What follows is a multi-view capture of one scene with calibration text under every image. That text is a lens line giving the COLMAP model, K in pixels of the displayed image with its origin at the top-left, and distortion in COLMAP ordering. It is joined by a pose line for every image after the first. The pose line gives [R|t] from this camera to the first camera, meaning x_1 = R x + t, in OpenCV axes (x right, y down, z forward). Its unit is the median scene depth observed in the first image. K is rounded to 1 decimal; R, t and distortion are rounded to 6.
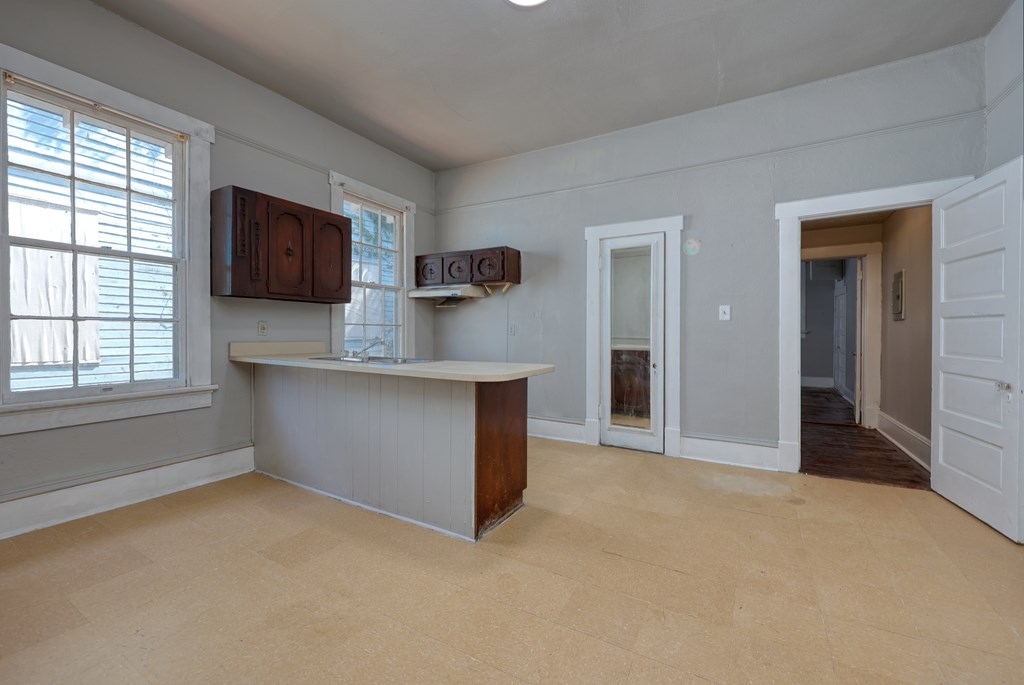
lens RADIAL K [[417.6, 0, 515.8], [0, 417.6, 338.7], [0, 0, 1]] dist [0.000853, 0.000674]
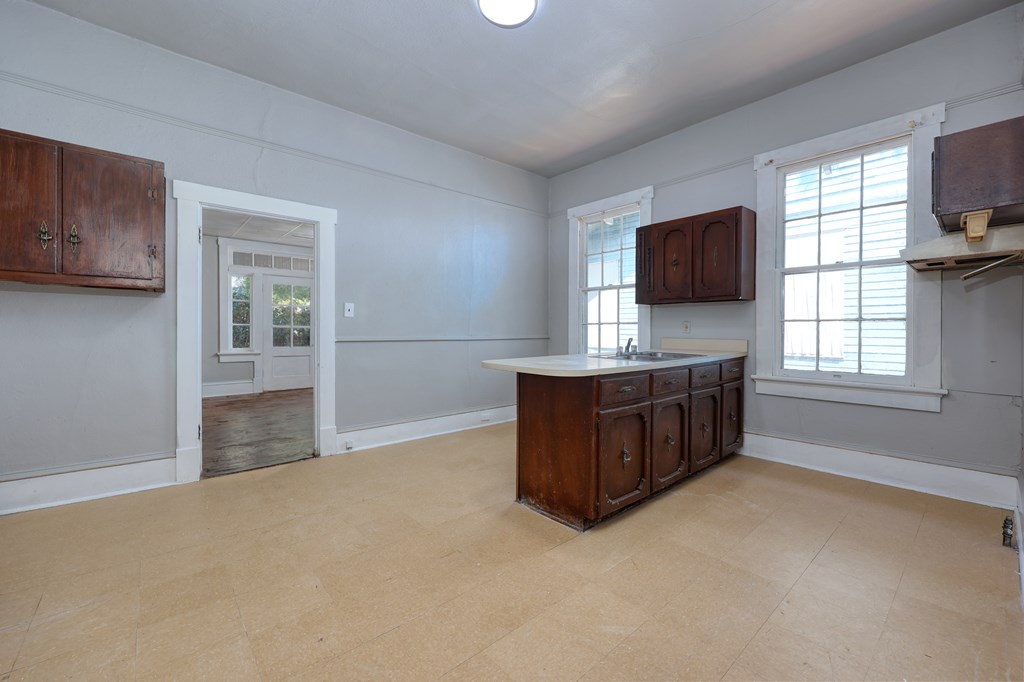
lens RADIAL K [[417.6, 0, 510.1], [0, 417.6, 333.4], [0, 0, 1]] dist [0.000853, 0.000674]
pose [[-0.334007, 0.004176, -0.942561, 0.777616], [-0.018655, 0.999765, 0.011040, -0.011825], [0.942386, 0.021271, -0.333850, 1.021829]]
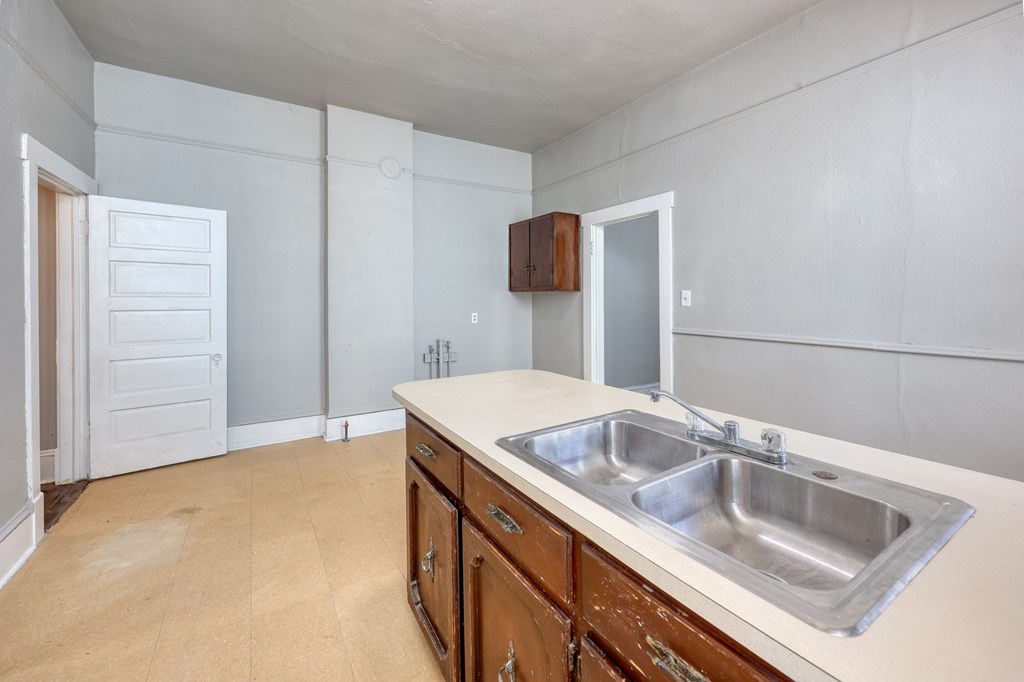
lens RADIAL K [[417.6, 0, 506.9], [0, 417.6, 298.5], [0, 0, 1]] dist [0.000853, 0.000674]
pose [[-0.871630, 0.008822, 0.490085, -0.367200], [0.012592, 0.999911, 0.004397, -0.069058], [-0.490002, 0.010004, -0.871664, 1.338261]]
